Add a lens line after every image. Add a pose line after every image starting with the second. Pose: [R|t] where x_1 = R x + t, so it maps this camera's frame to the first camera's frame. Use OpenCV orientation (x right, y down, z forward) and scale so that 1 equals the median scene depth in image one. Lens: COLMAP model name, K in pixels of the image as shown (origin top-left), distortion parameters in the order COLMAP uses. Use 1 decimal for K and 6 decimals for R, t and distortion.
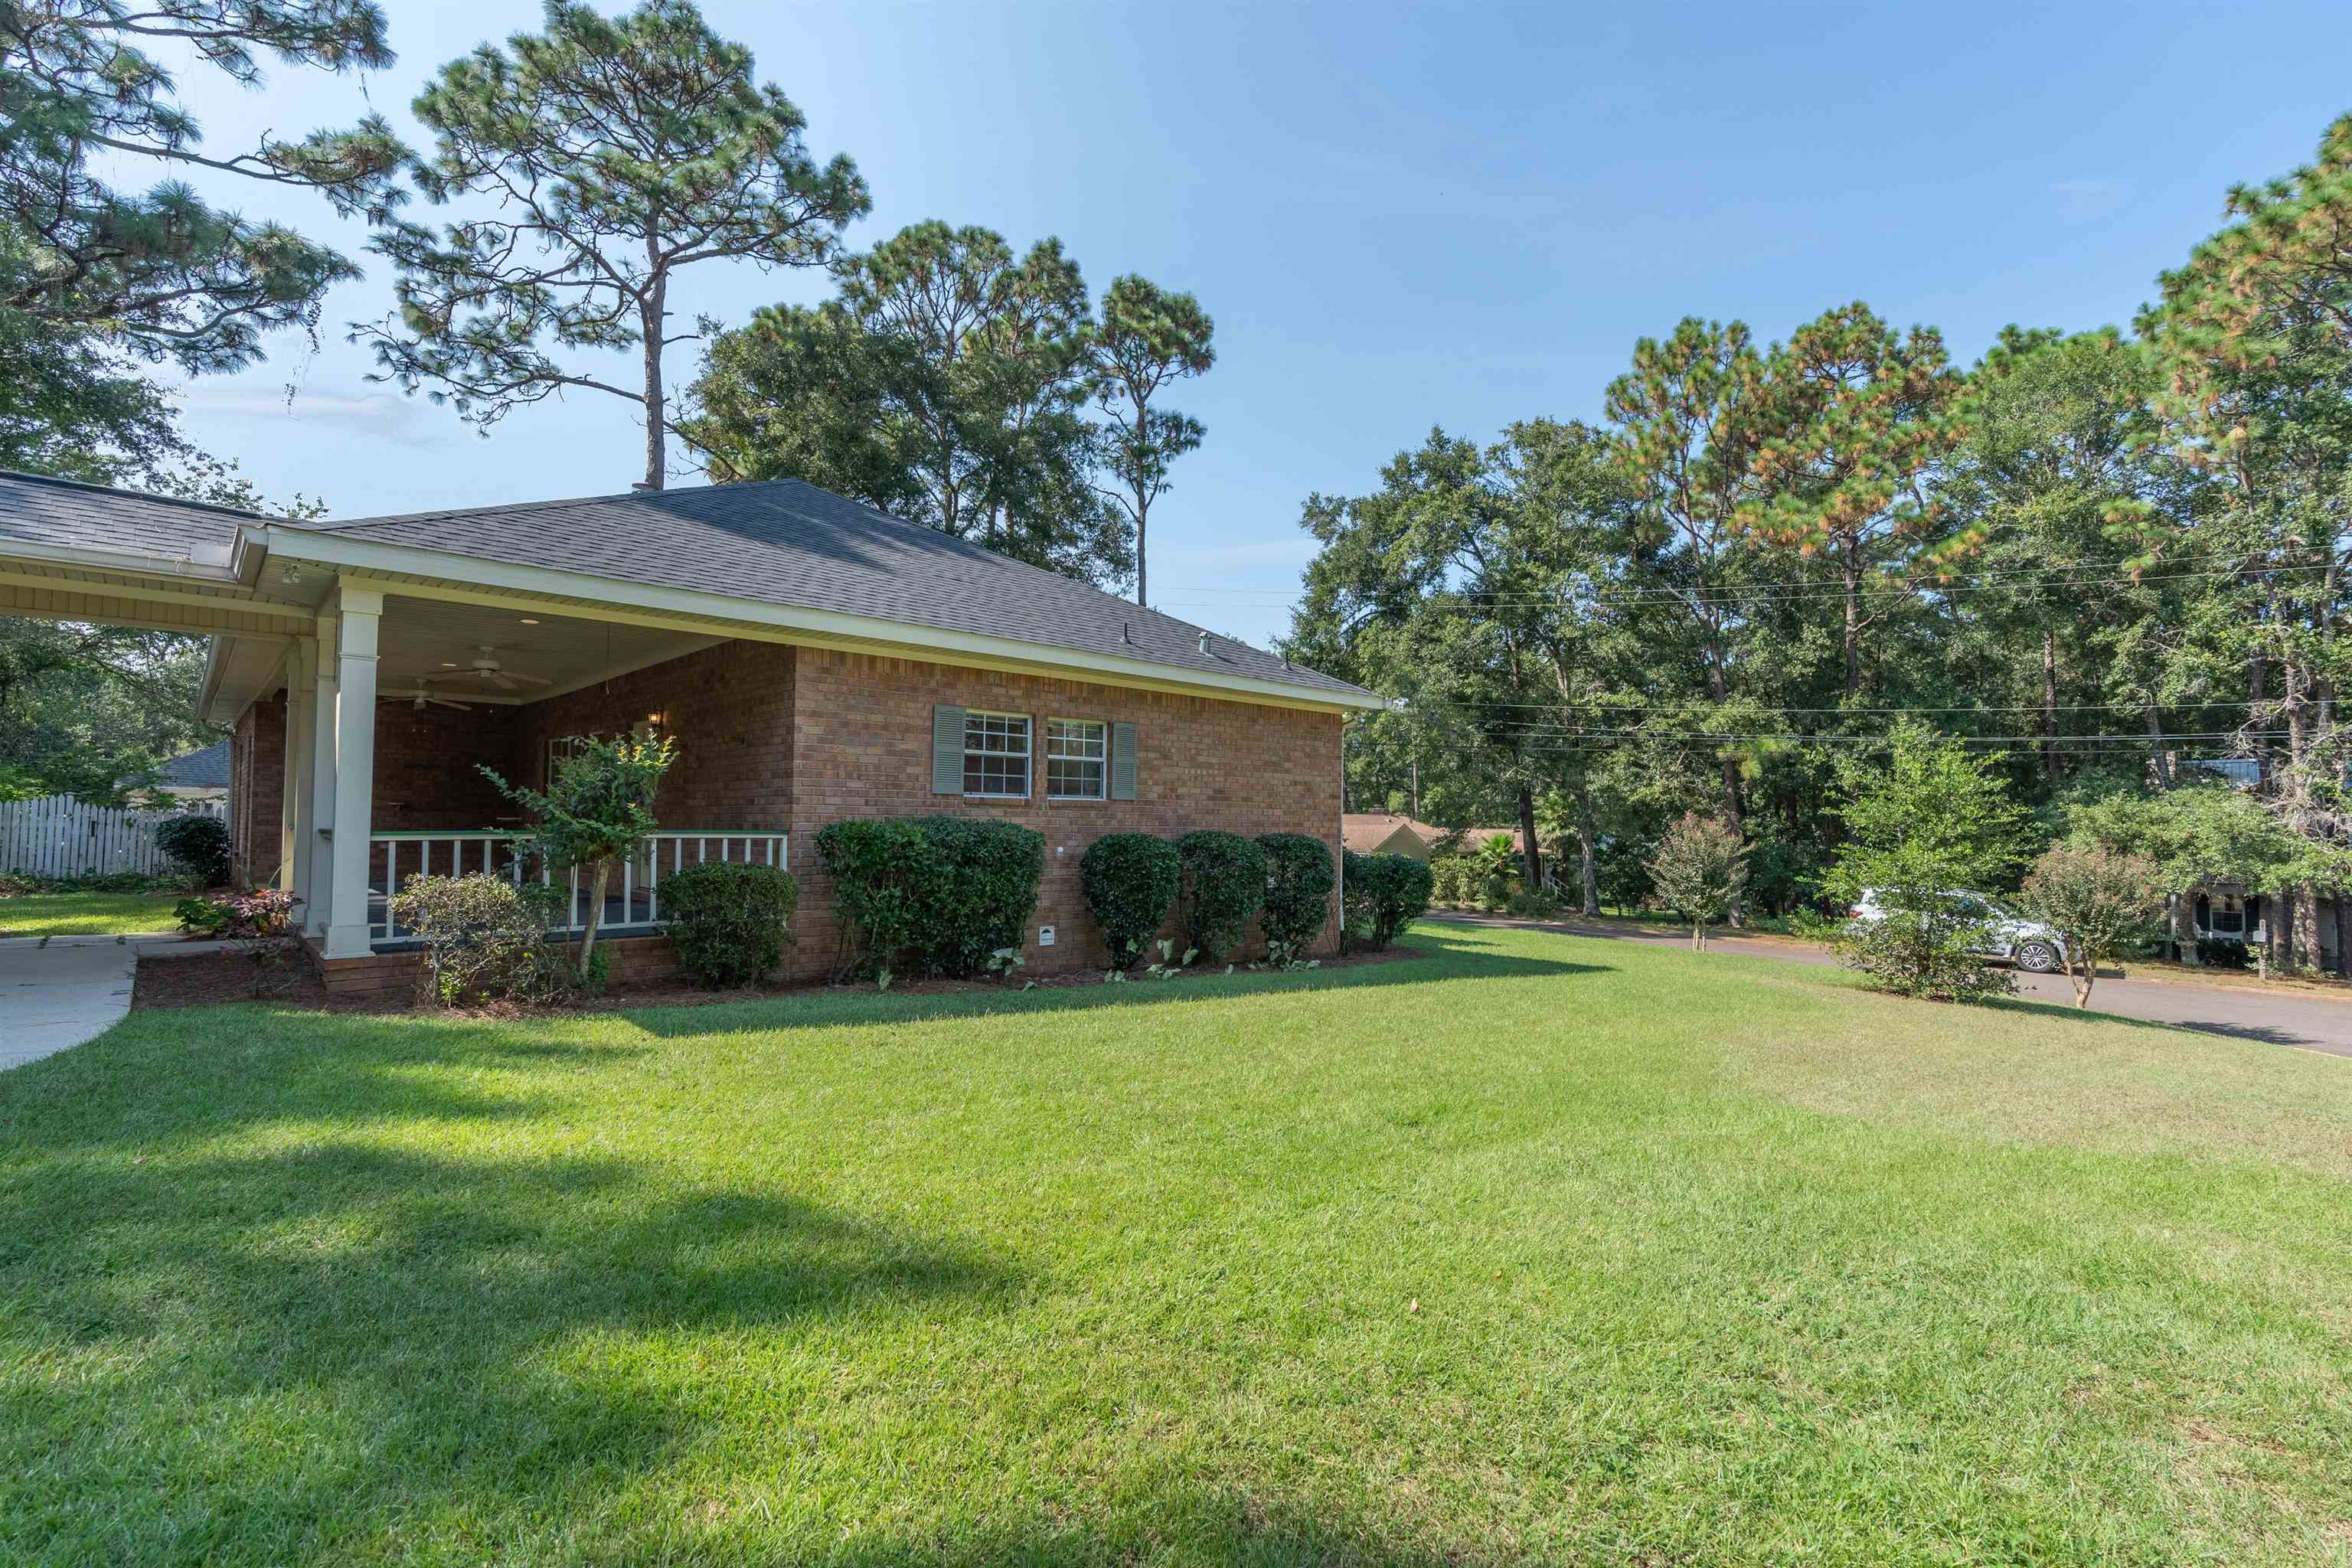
lens RADIAL K [[1073.3, 0, 1180.7], [0, 1073.3, 766.8], [0, 0, 1]] dist [-0.010704, 0.005156]
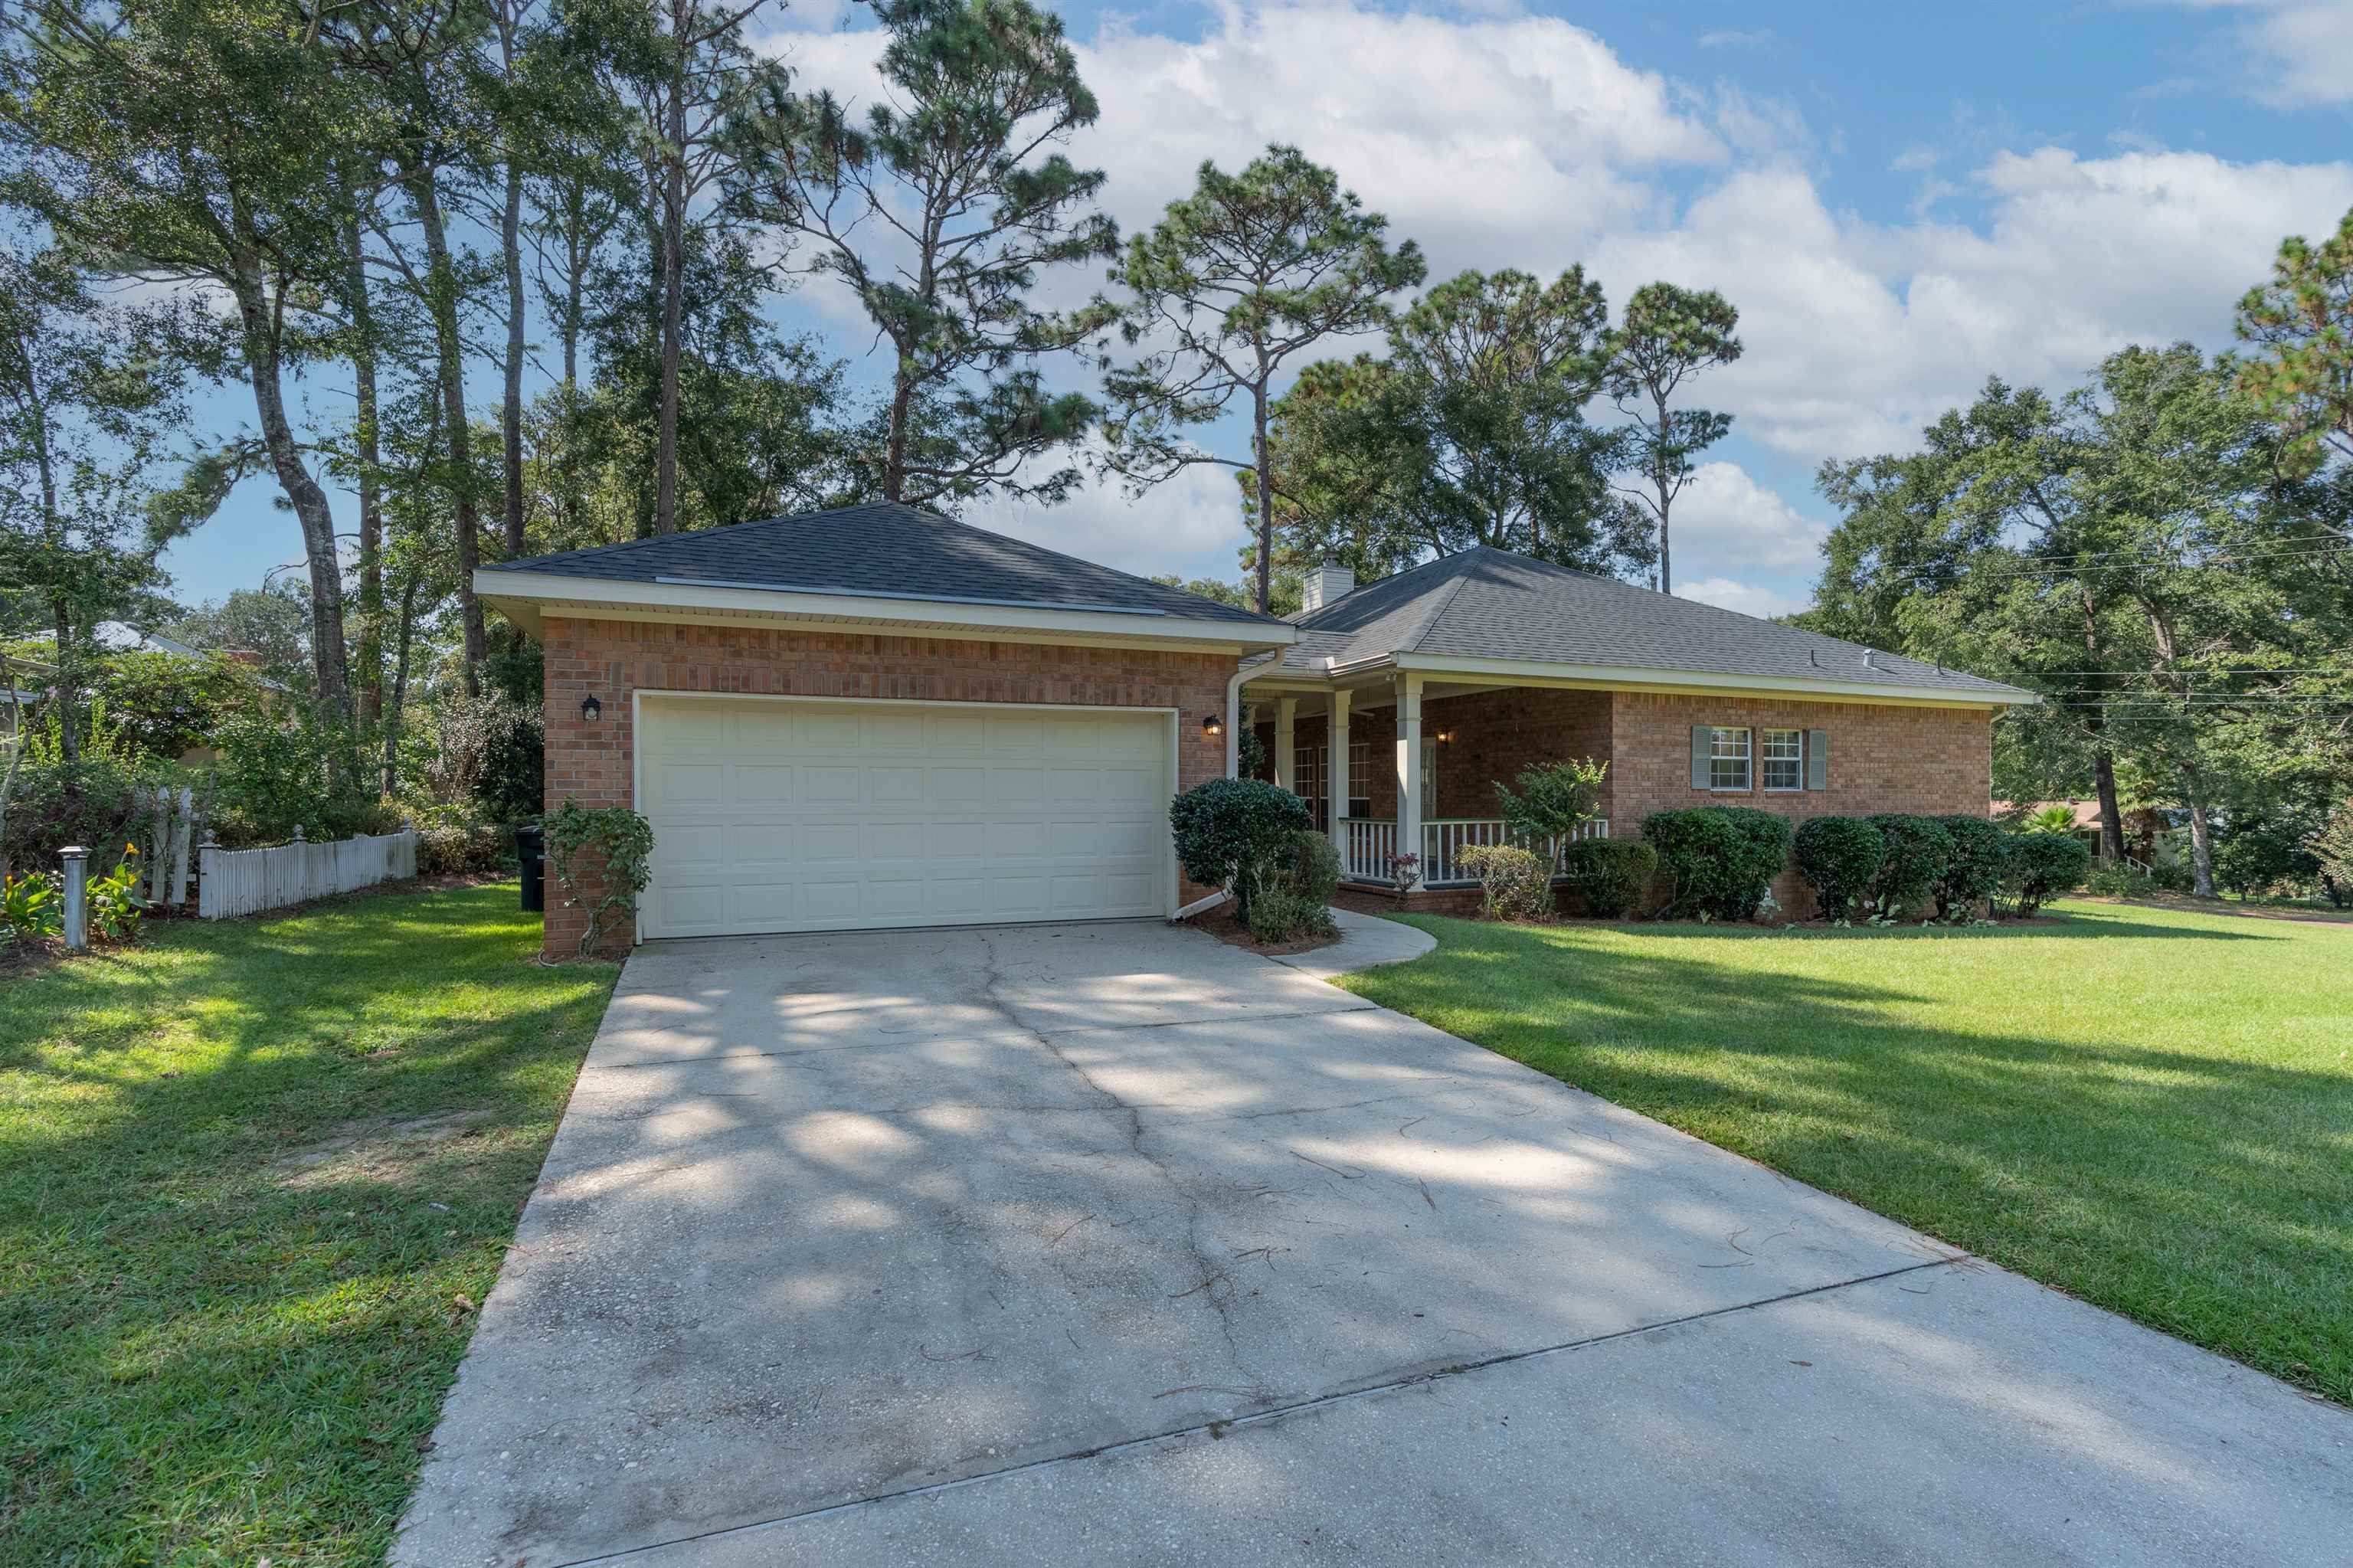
lens RADIAL K [[1073.8, 0, 1158.7], [0, 1073.8, 782.3], [0, 0, 1]] dist [-0.010704, 0.005156]
pose [[0.929267, -0.014381, -0.369129, -0.116664], [0.028662, 0.999037, 0.033233, -0.016105], [0.368295, -0.041463, 0.928784, -0.177527]]
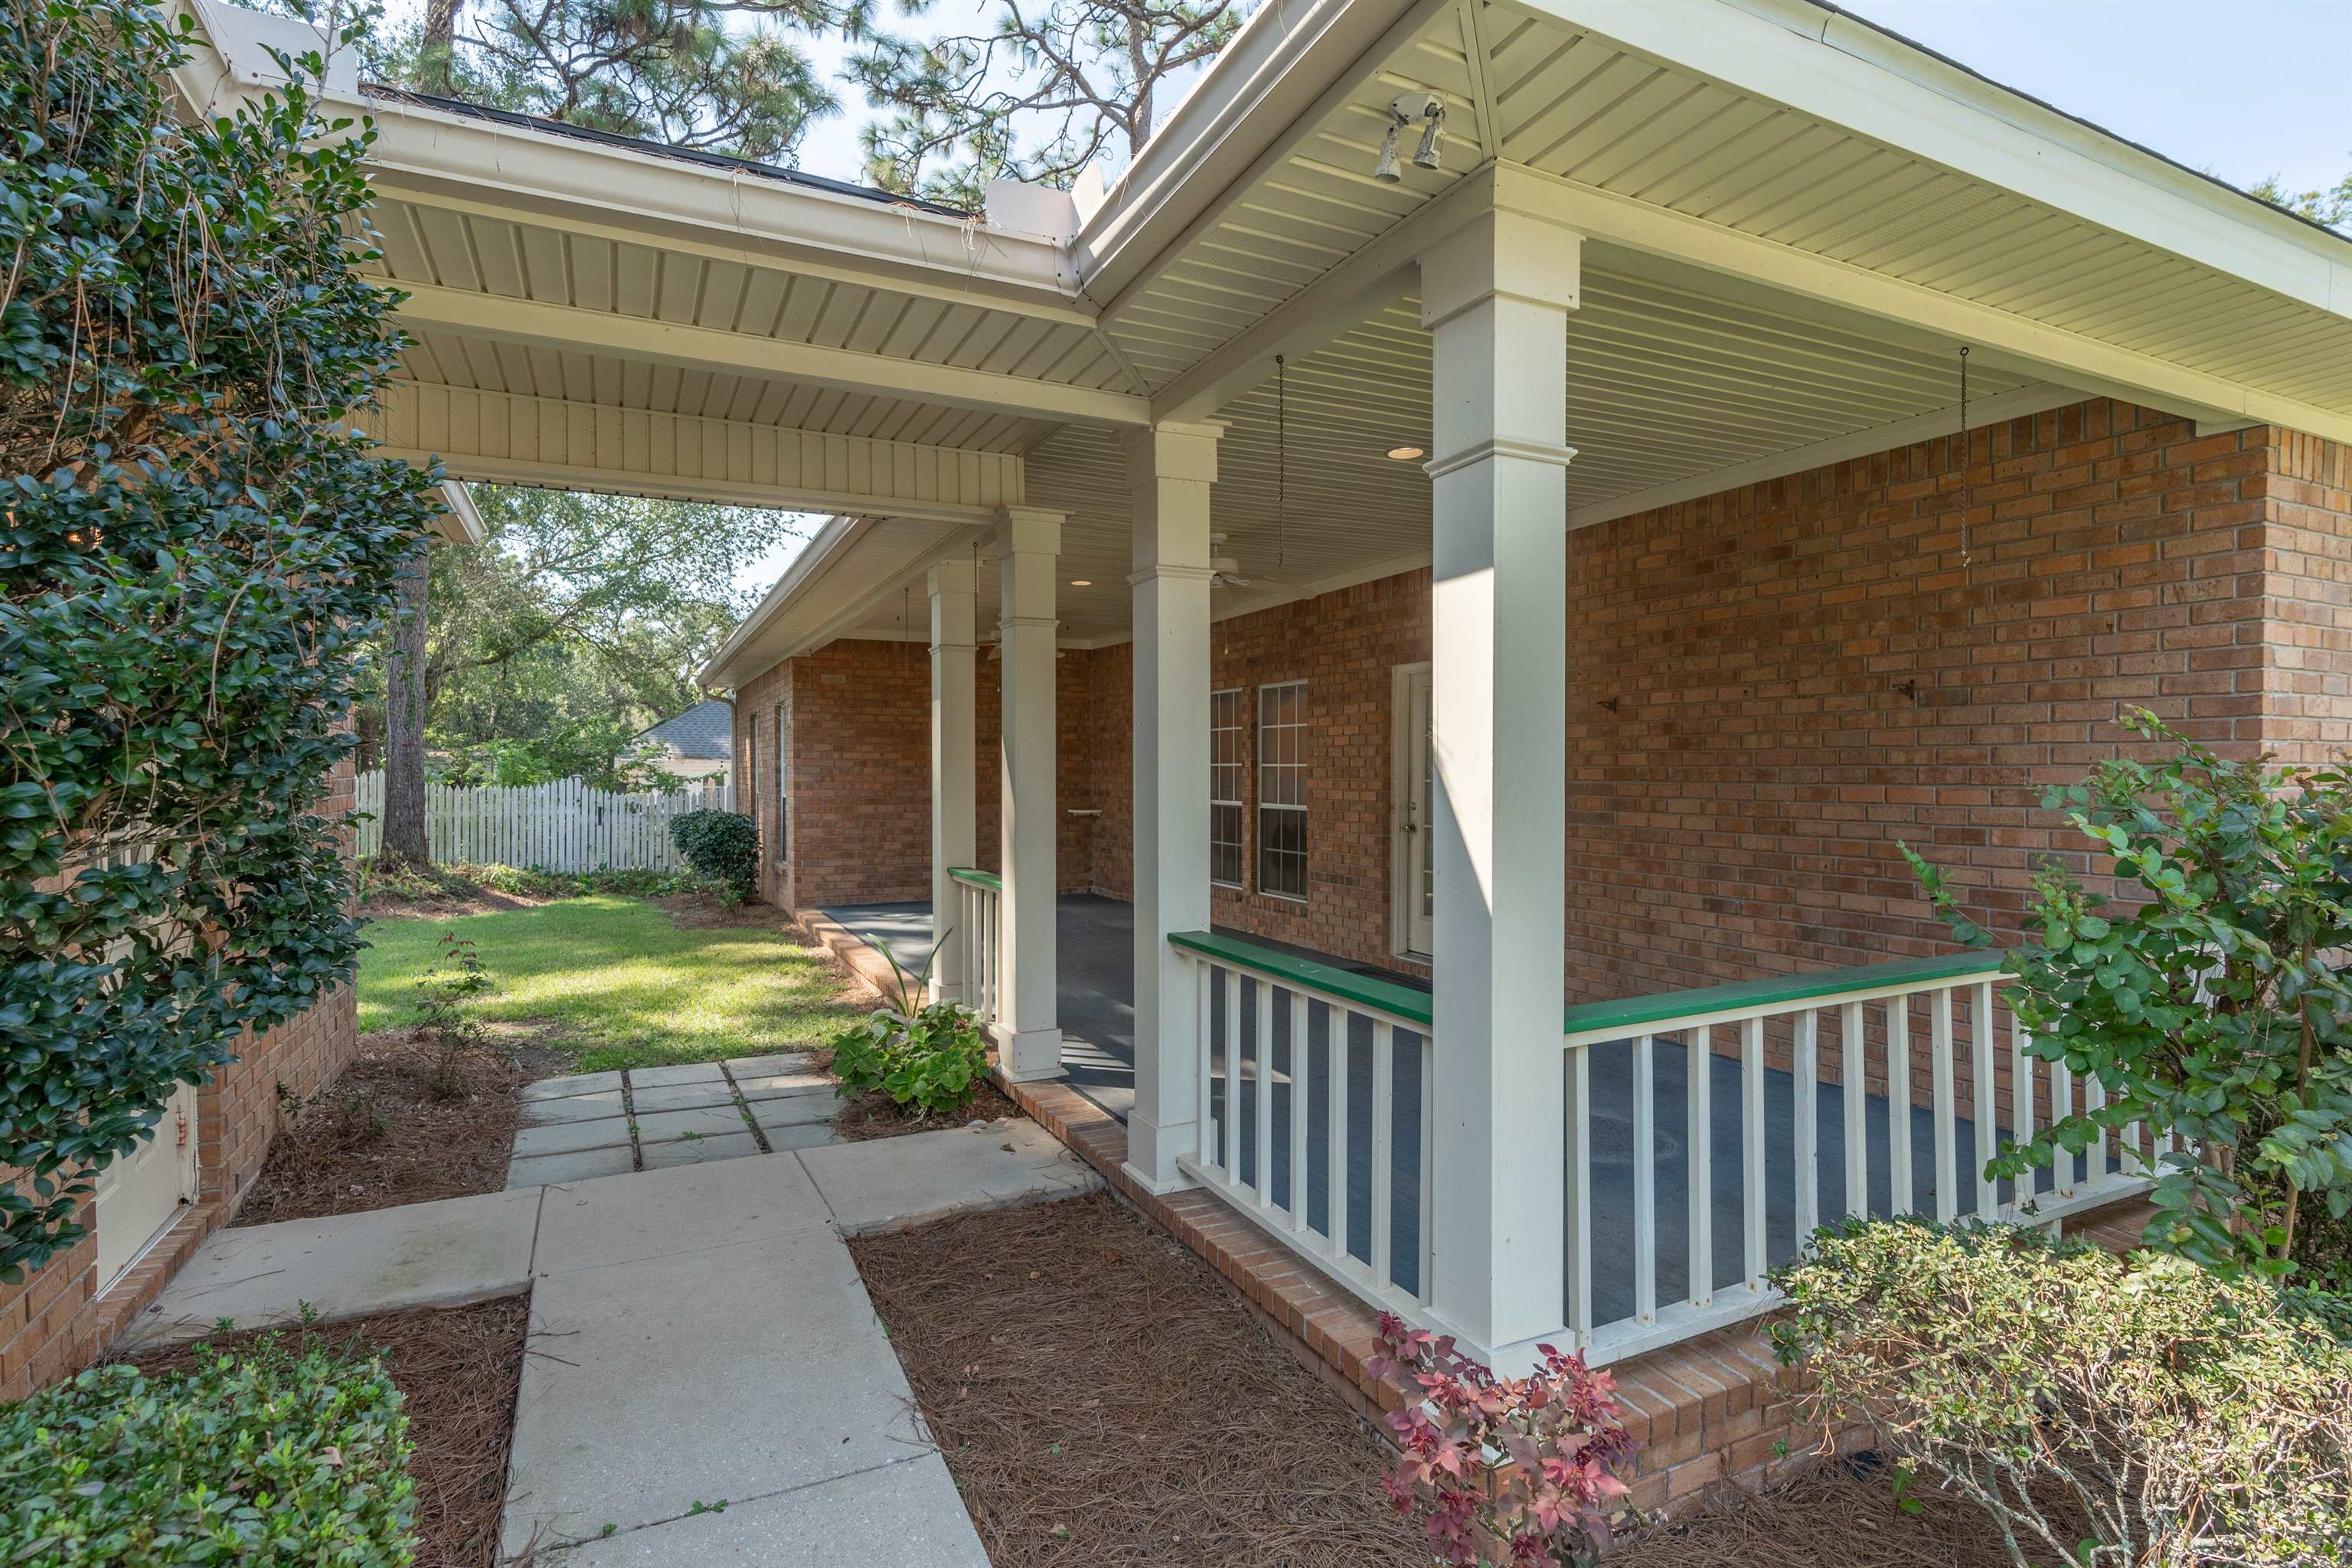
lens RADIAL K [[1148.4, 0, 1199.3], [0, 1148.4, 782.6], [0, 0, 1]] dist [-0.005368, -0.000286]
pose [[0.959519, -0.006758, -0.281563, -0.174844], [0.024122, 0.998010, 0.058252, -0.006681], [0.280609, -0.062686, 0.957773, 0.149163]]
